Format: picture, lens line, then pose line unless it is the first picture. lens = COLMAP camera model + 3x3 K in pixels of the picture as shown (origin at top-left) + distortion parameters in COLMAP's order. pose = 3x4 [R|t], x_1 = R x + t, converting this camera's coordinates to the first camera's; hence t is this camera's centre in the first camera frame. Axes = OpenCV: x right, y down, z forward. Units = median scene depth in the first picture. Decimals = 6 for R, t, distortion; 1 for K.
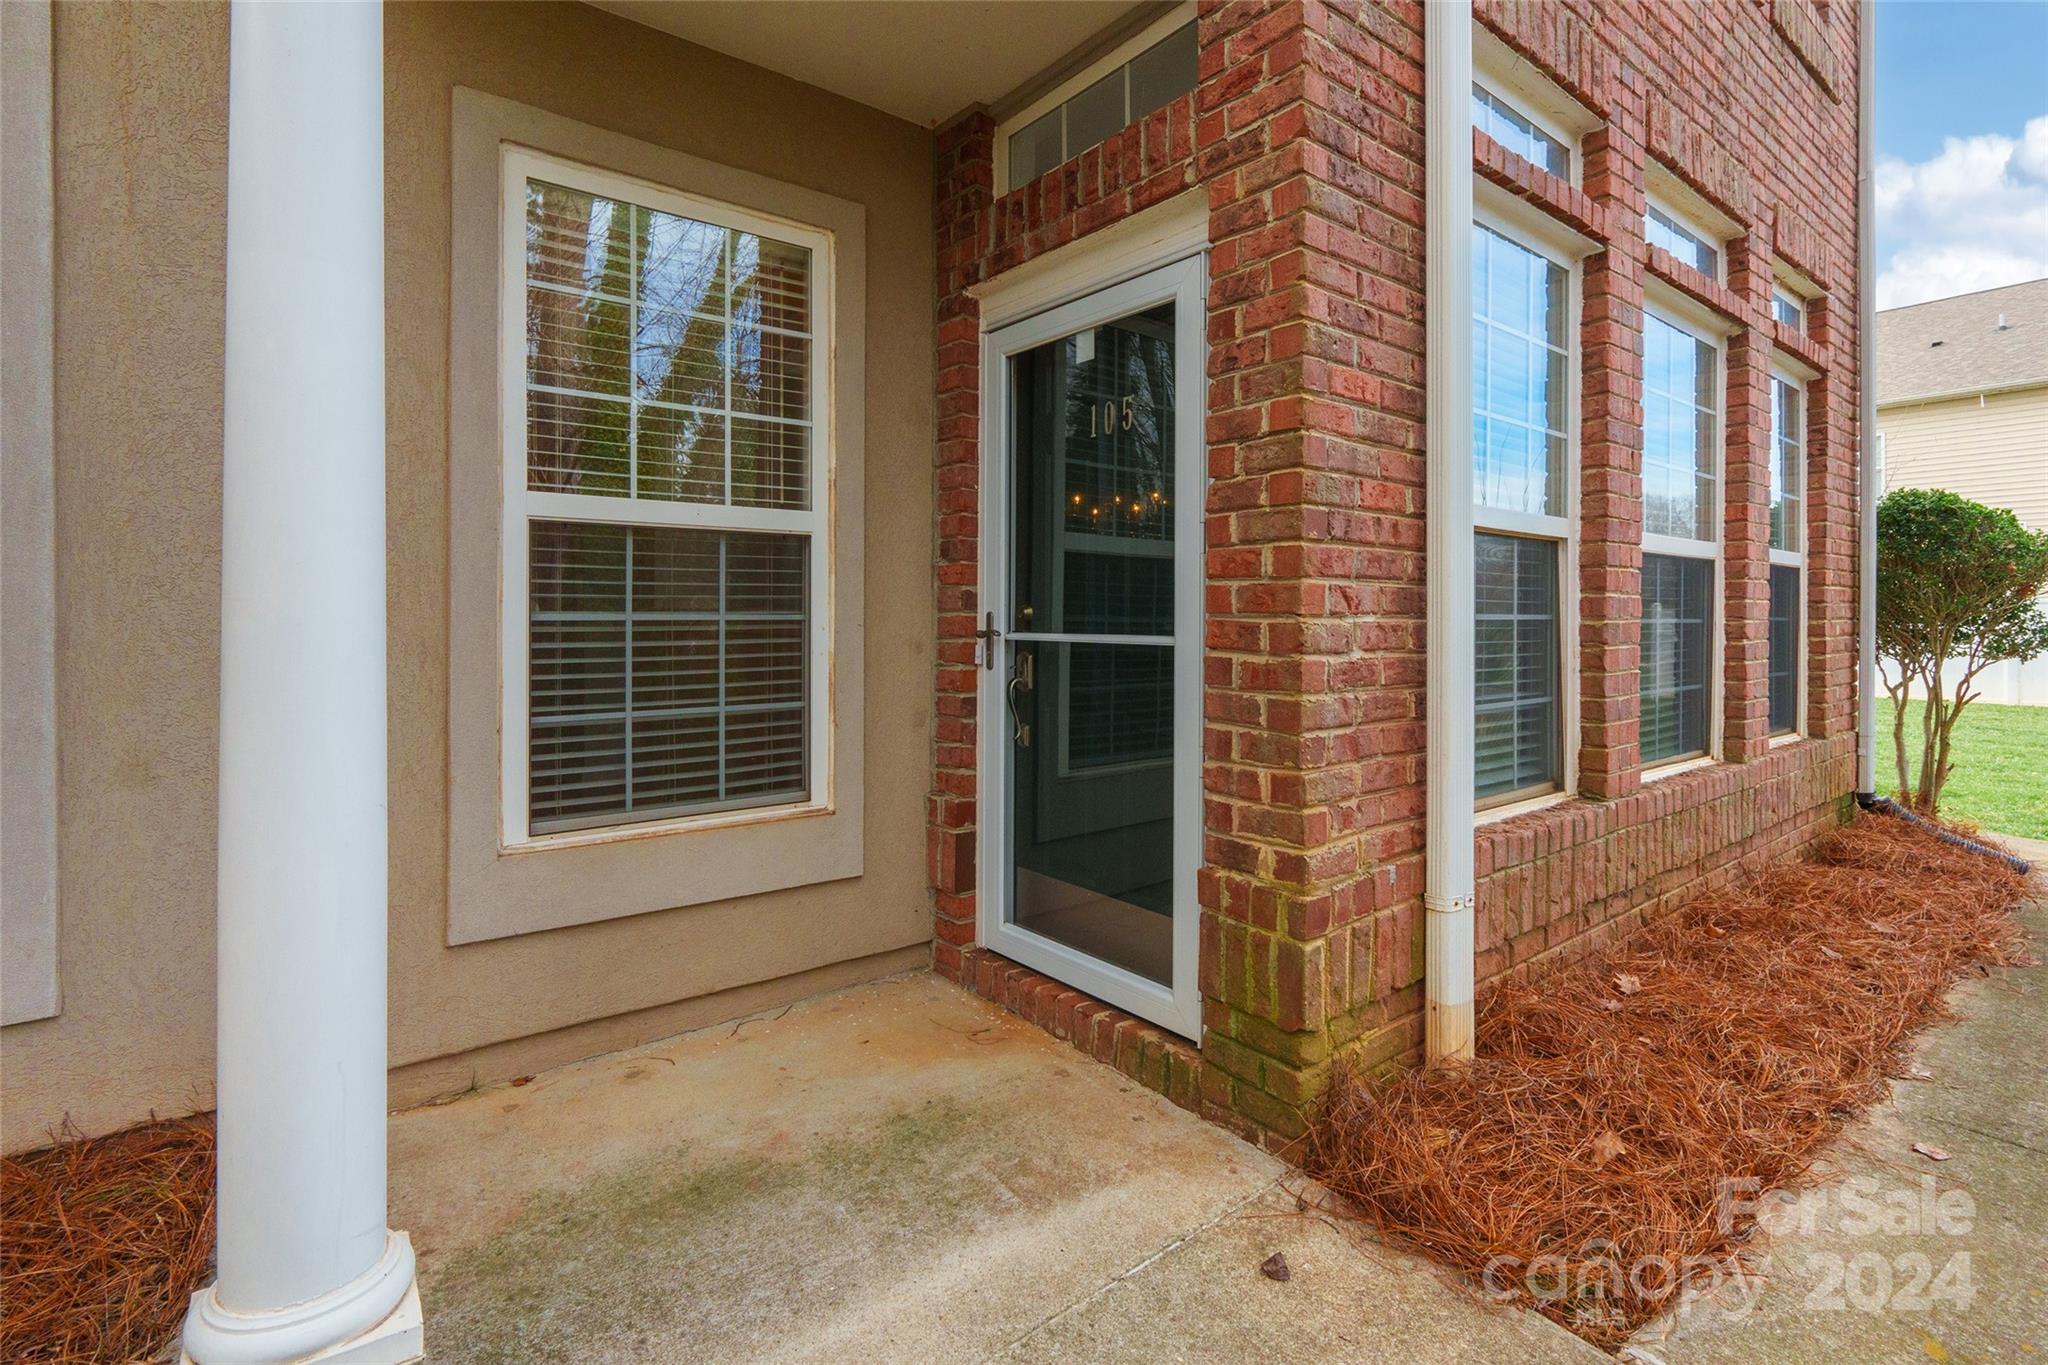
lens RADIAL K [[905.1, 0, 1021.9], [0, 905.1, 581.1], [0, 0, 1]] dist [-0.001788, -0.000686]
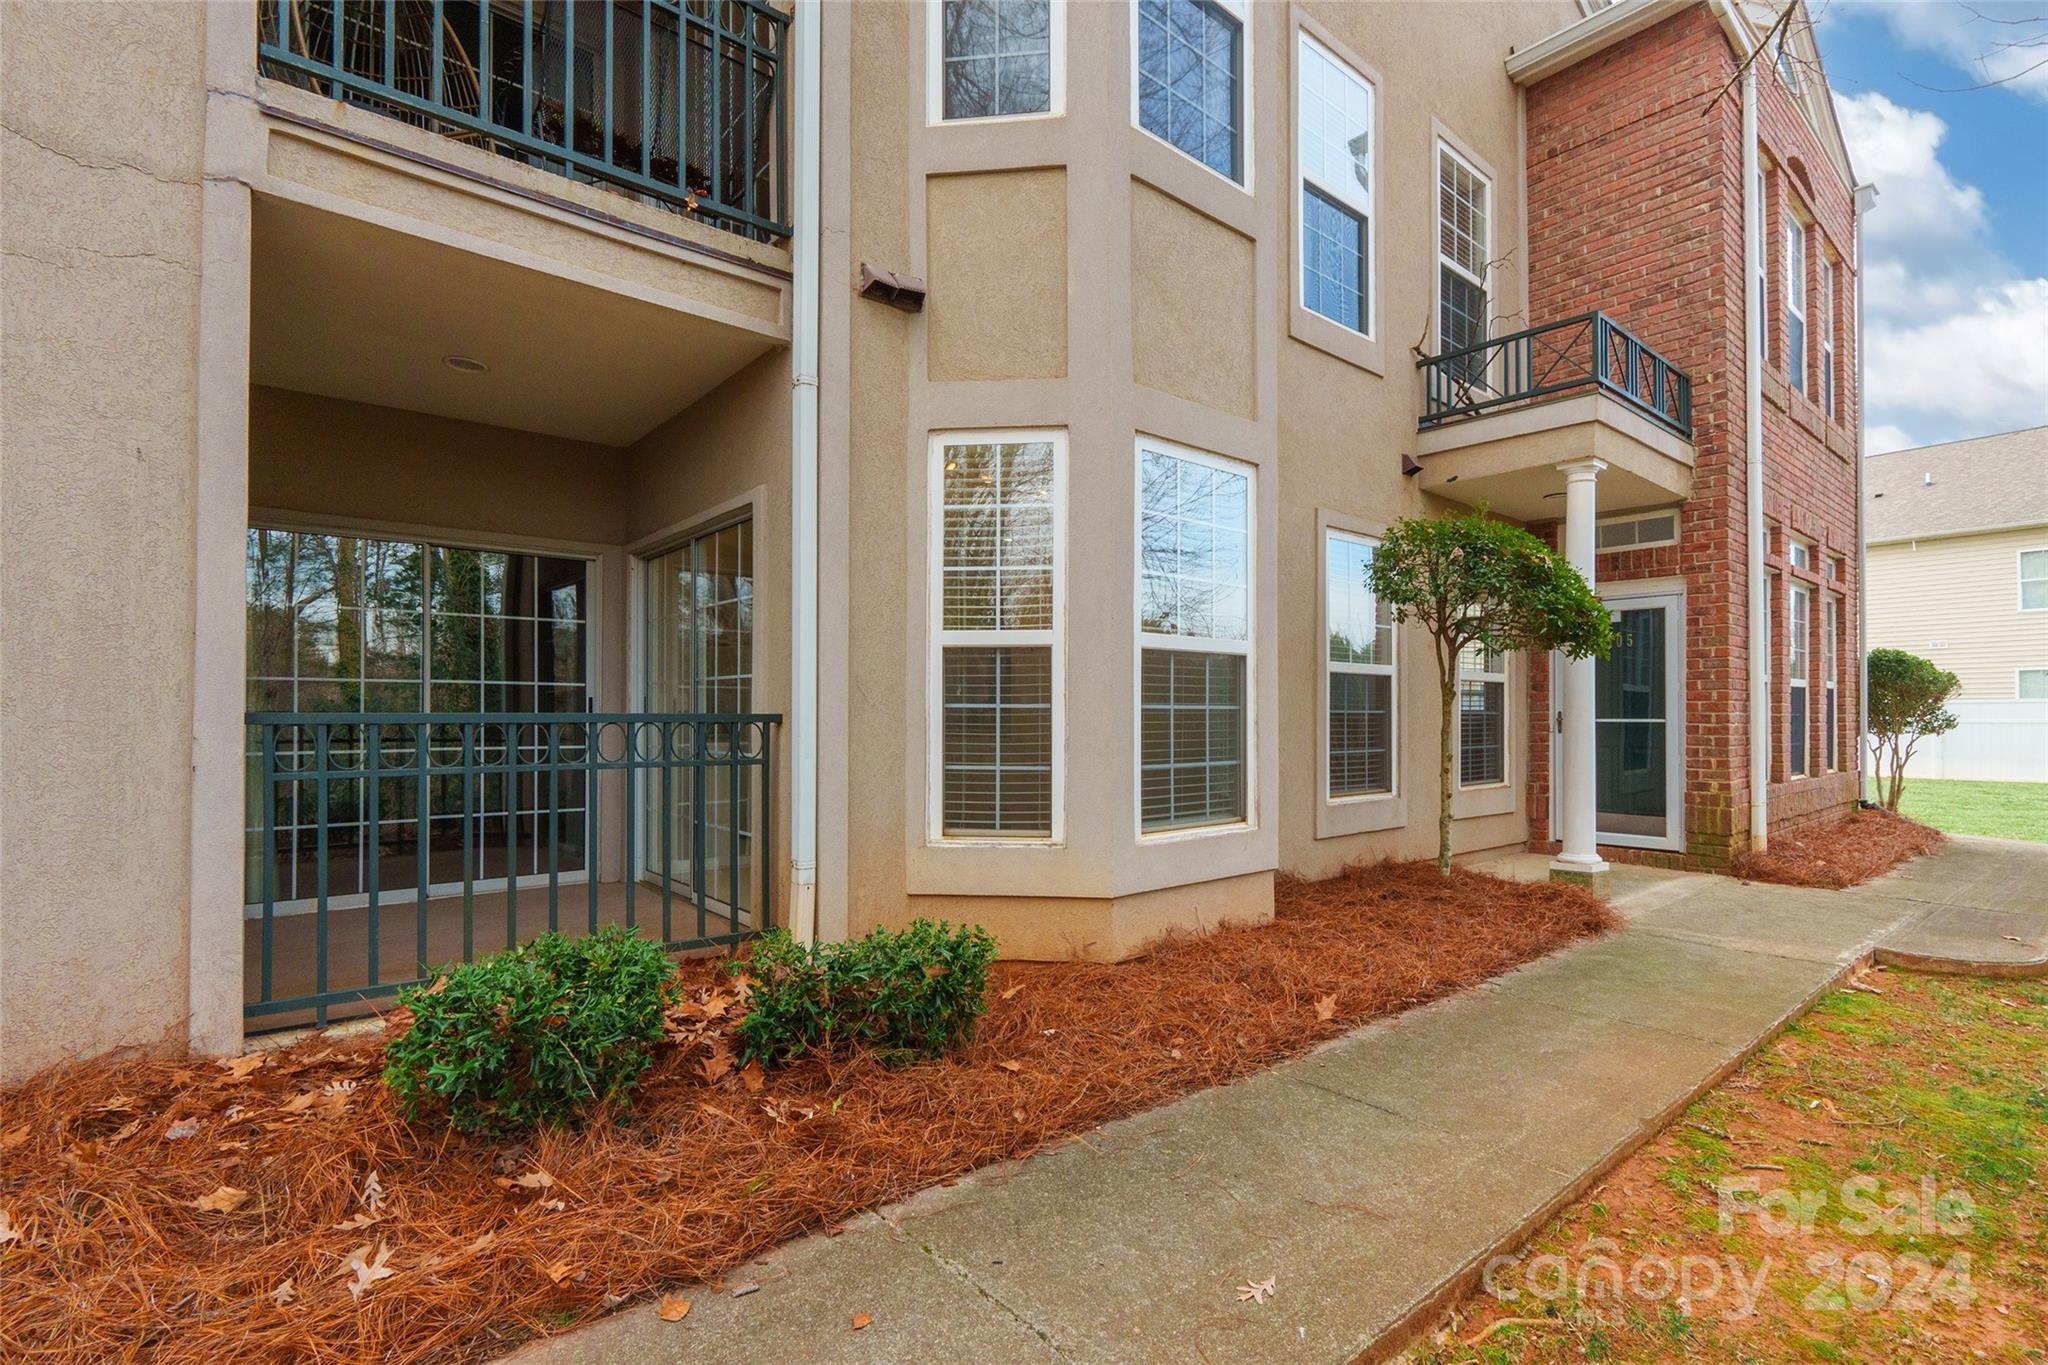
lens RADIAL K [[948.7, 0, 1004.1], [0, 948.7, 664.7], [0, 0, 1]] dist [-0.003855, -0.000195]
pose [[0.998735, 0.002900, 0.050198, -1.135948], [-0.002265, 0.999917, -0.012711, -0.038637], [-0.050231, 0.012581, 0.998658, -1.058907]]
